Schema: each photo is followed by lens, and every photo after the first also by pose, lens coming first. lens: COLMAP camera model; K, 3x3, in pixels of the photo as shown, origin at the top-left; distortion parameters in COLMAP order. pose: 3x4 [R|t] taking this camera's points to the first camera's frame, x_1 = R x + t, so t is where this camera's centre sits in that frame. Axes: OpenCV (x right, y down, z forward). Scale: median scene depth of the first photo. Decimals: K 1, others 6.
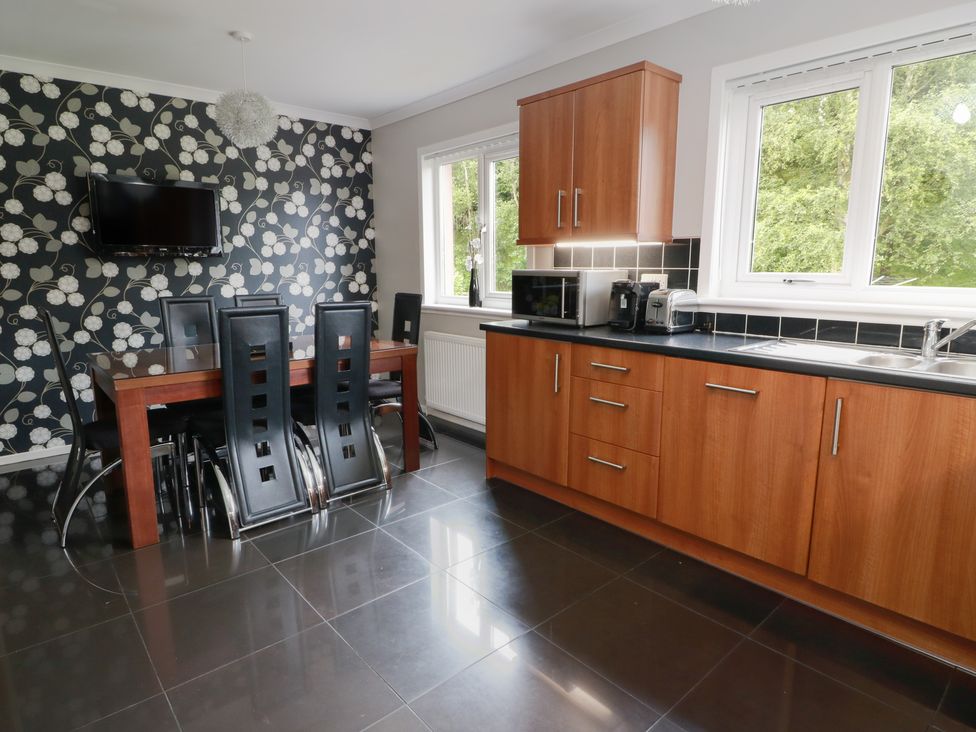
lens RADIAL K [[560.2, 0, 488.0], [0, 560.2, 366.0], [0, 0, 1]] dist [0.001666, -0.020601]
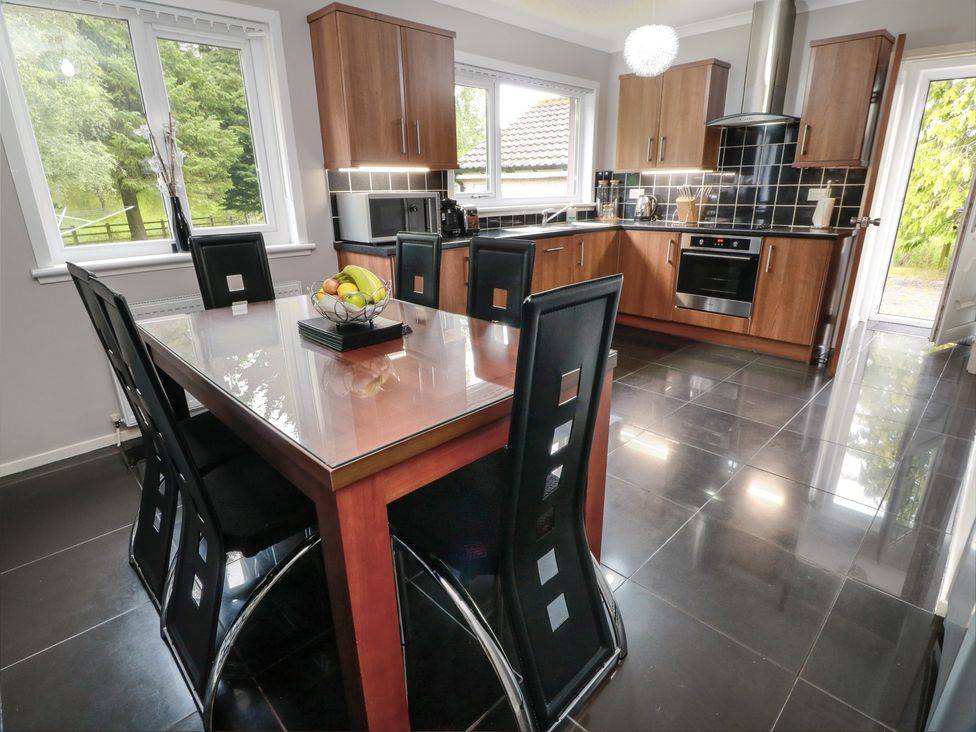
lens RADIAL K [[510.8, 0, 483.3], [0, 510.8, 362.9], [0, 0, 1]] dist [0.005746, -0.016458]
pose [[-0.056353, -0.324770, 0.944113, -1.120711], [0.185056, 0.925833, 0.329527, -0.187122], [-0.981111, 0.193283, 0.007927, 1.032736]]
